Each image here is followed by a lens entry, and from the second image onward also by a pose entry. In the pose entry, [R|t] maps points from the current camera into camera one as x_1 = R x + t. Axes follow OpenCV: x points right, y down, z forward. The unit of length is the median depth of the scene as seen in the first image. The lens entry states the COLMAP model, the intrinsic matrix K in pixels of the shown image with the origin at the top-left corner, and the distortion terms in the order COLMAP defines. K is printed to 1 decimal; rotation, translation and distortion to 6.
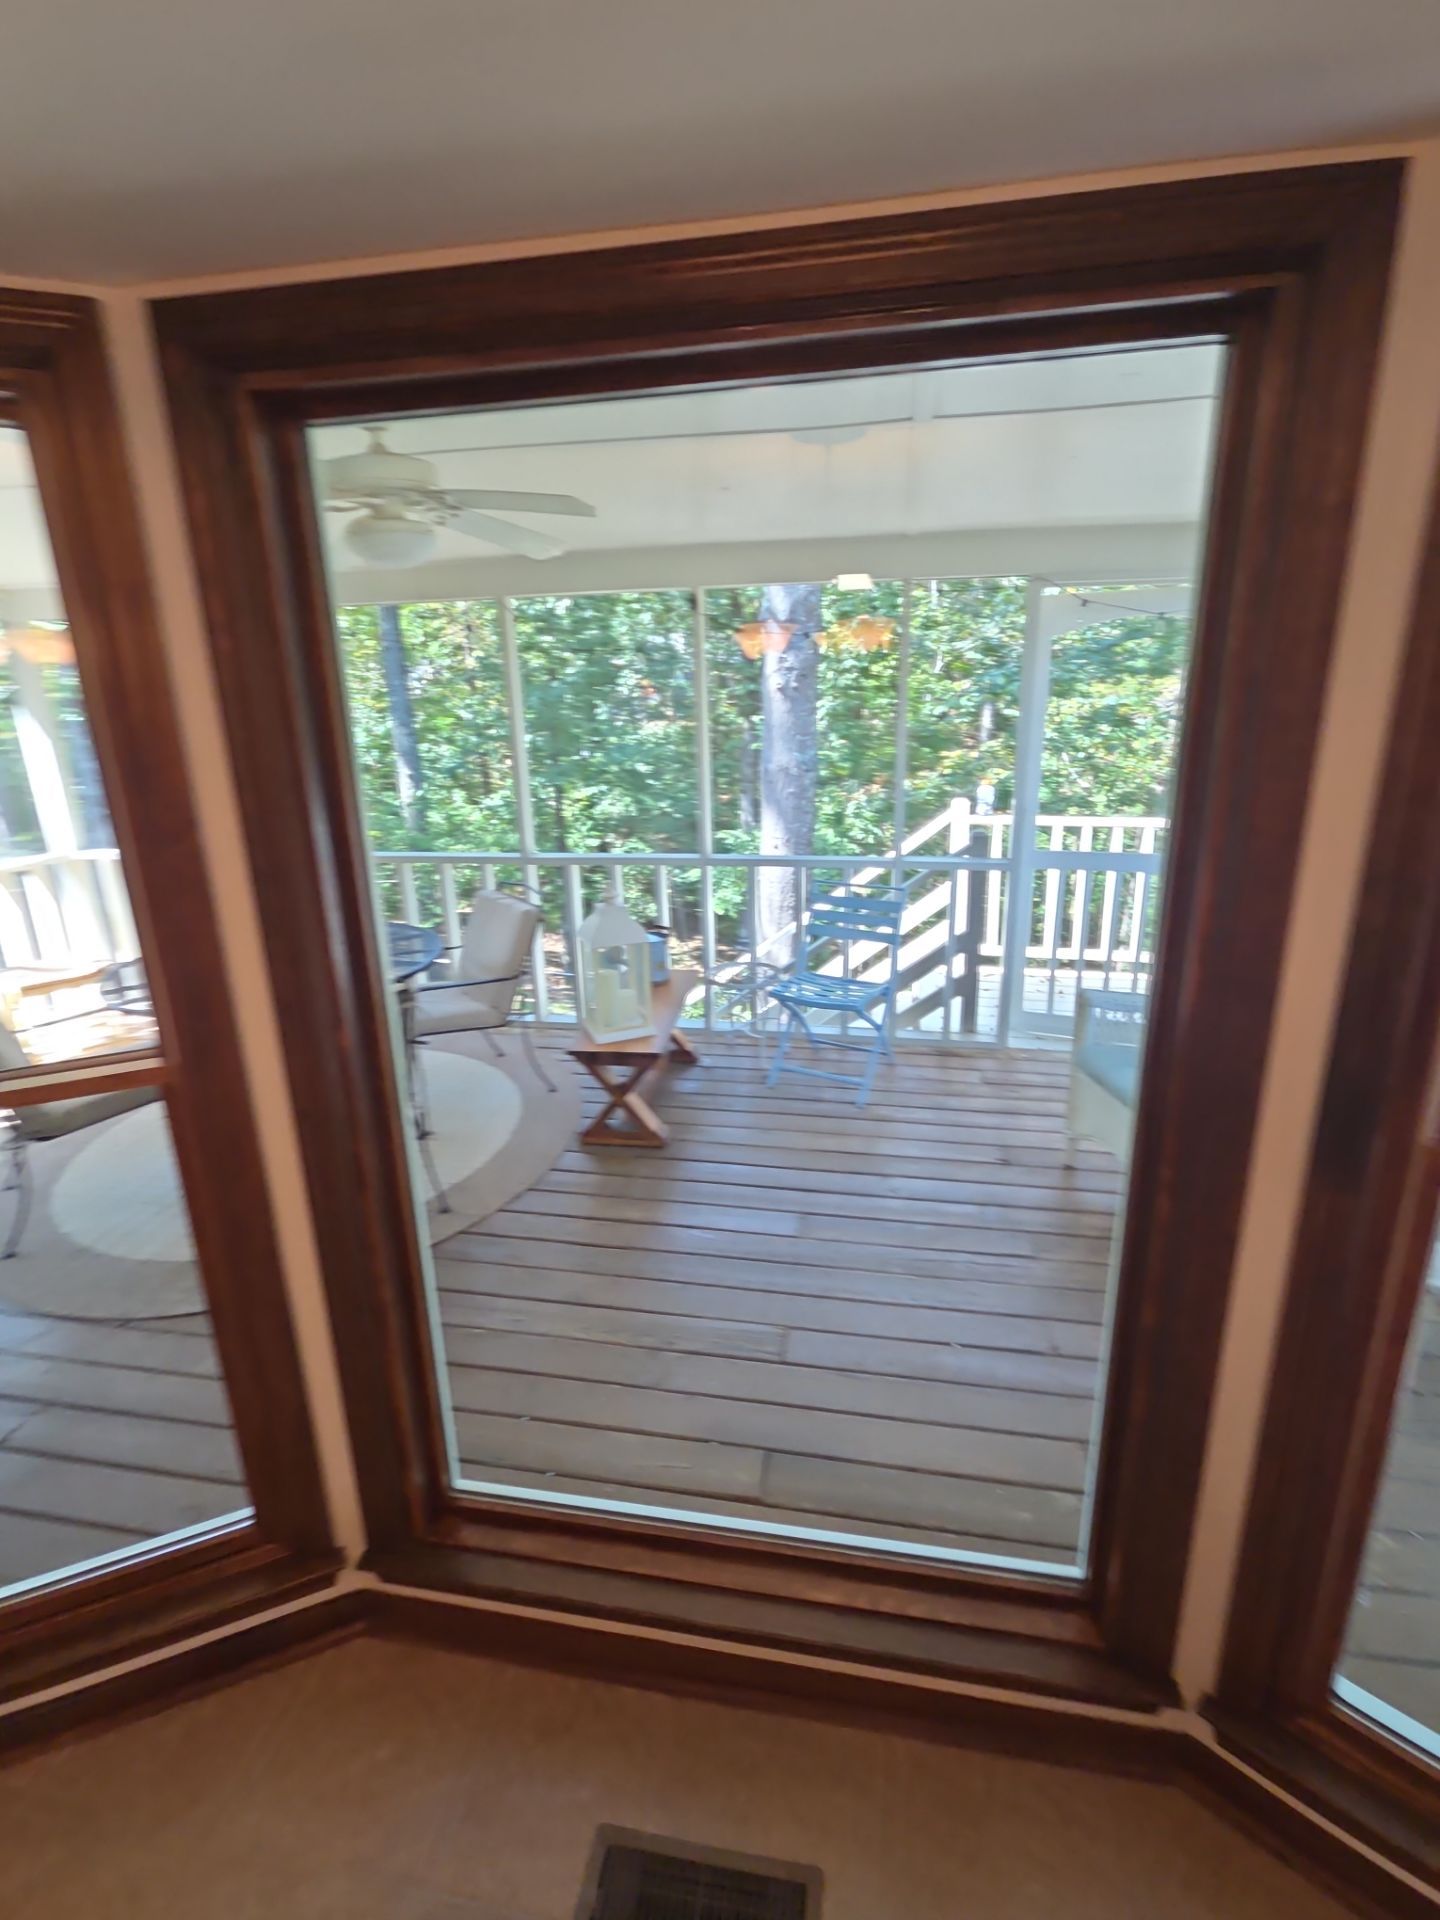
lens RADIAL K [[910.7, 0, 704.2], [0, 910.7, 961.2], [0, 0, 1]] dist [0.003463, 0.000508]
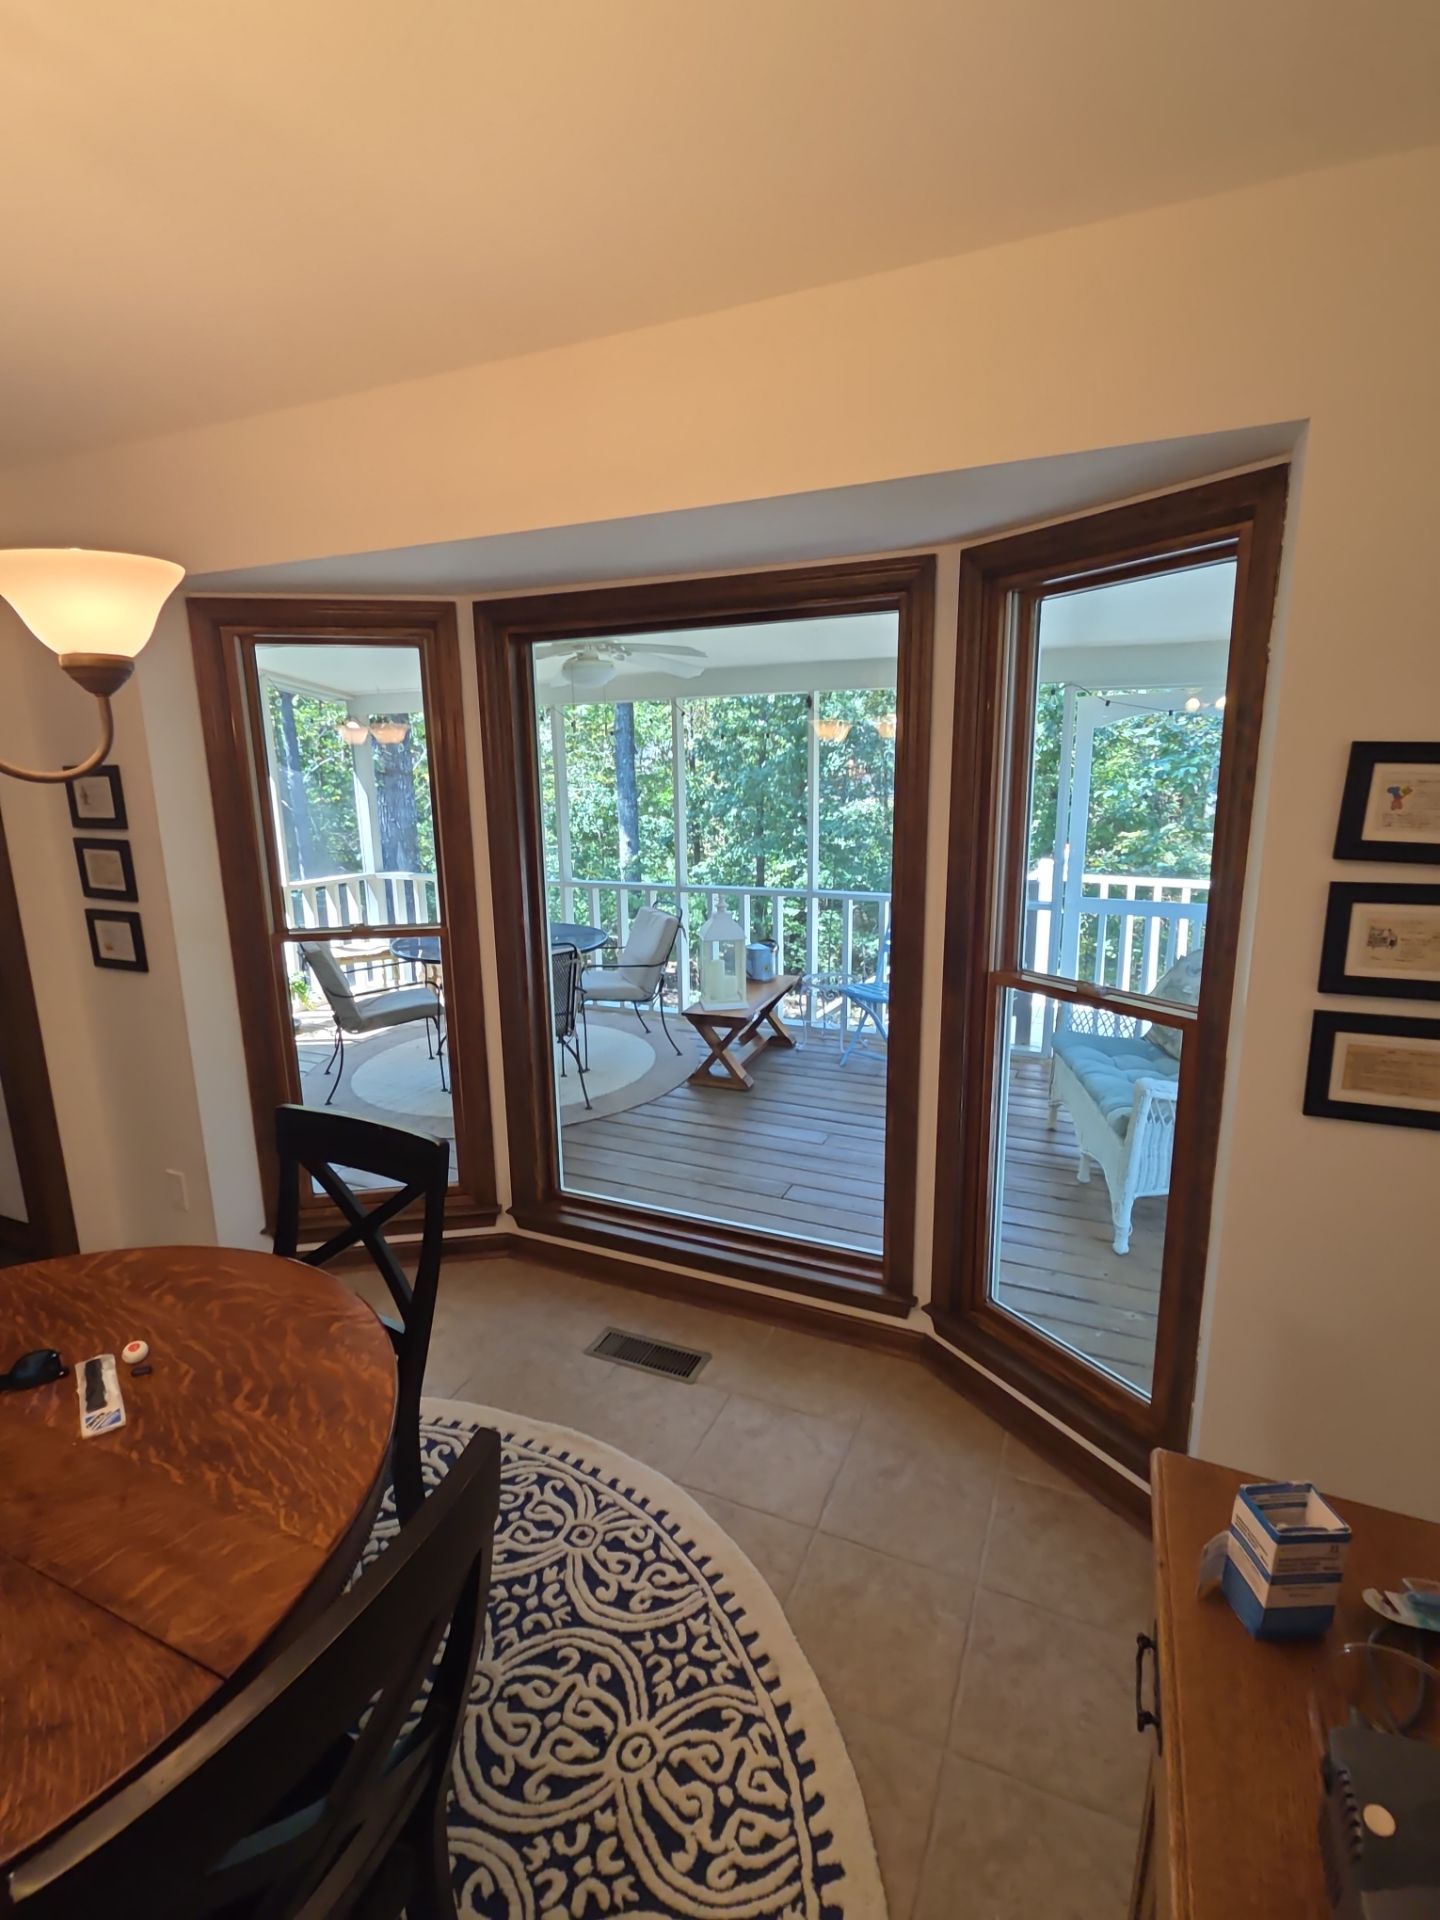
lens RADIAL K [[903.4, 0, 703.5], [0, 903.4, 963.2], [0, 0, 1]] dist [0.003642, -0.000271]
pose [[0.972617, 0.061298, -0.224184, 0.122803], [-0.078994, 0.994355, -0.070833, 0.076549], [0.218577, 0.086603, 0.971969, -0.236407]]
